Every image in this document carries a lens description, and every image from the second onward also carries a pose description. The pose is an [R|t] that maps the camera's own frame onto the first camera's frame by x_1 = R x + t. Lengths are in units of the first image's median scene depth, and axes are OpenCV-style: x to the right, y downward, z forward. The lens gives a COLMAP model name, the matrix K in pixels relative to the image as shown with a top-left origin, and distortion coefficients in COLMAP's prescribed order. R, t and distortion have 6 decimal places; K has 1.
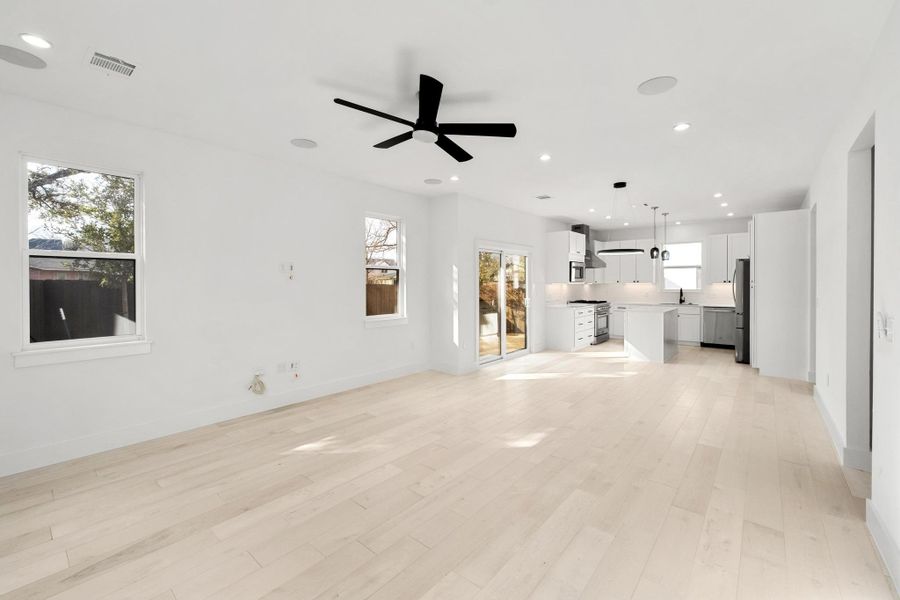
lens RADIAL K [[376.9, 0, 450.9], [0, 376.9, 284.9], [0, 0, 1]] dist [-0.017681, 0.000144]
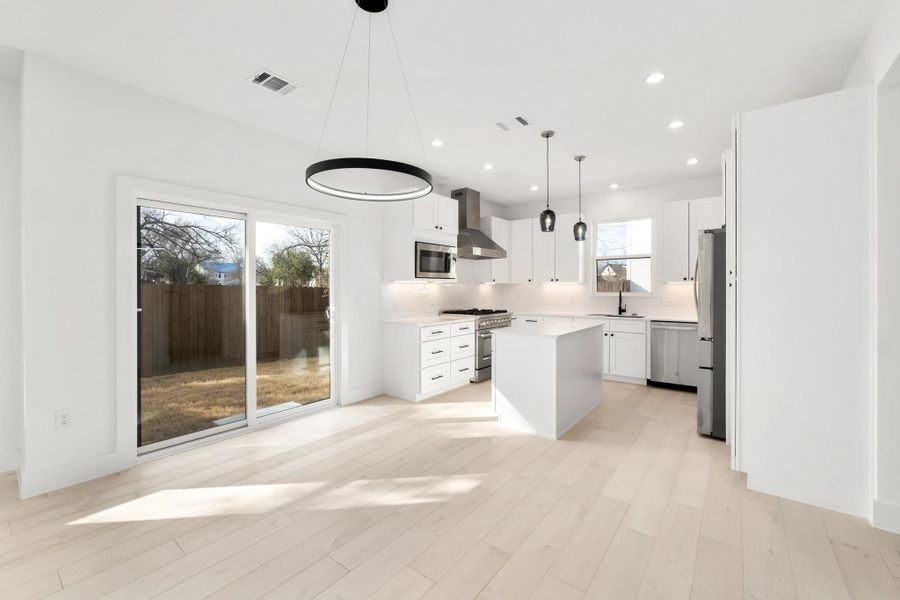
lens RADIAL K [[378.4, 0, 454.0], [0, 378.4, 287.6], [0, 0, 1]] dist [-0.012216, -0.000061]
pose [[0.998715, 0.002800, 0.050608, 0.331371], [-0.002510, 0.999980, -0.005798, 0.009550], [-0.050623, 0.005664, 0.998702, 0.413269]]
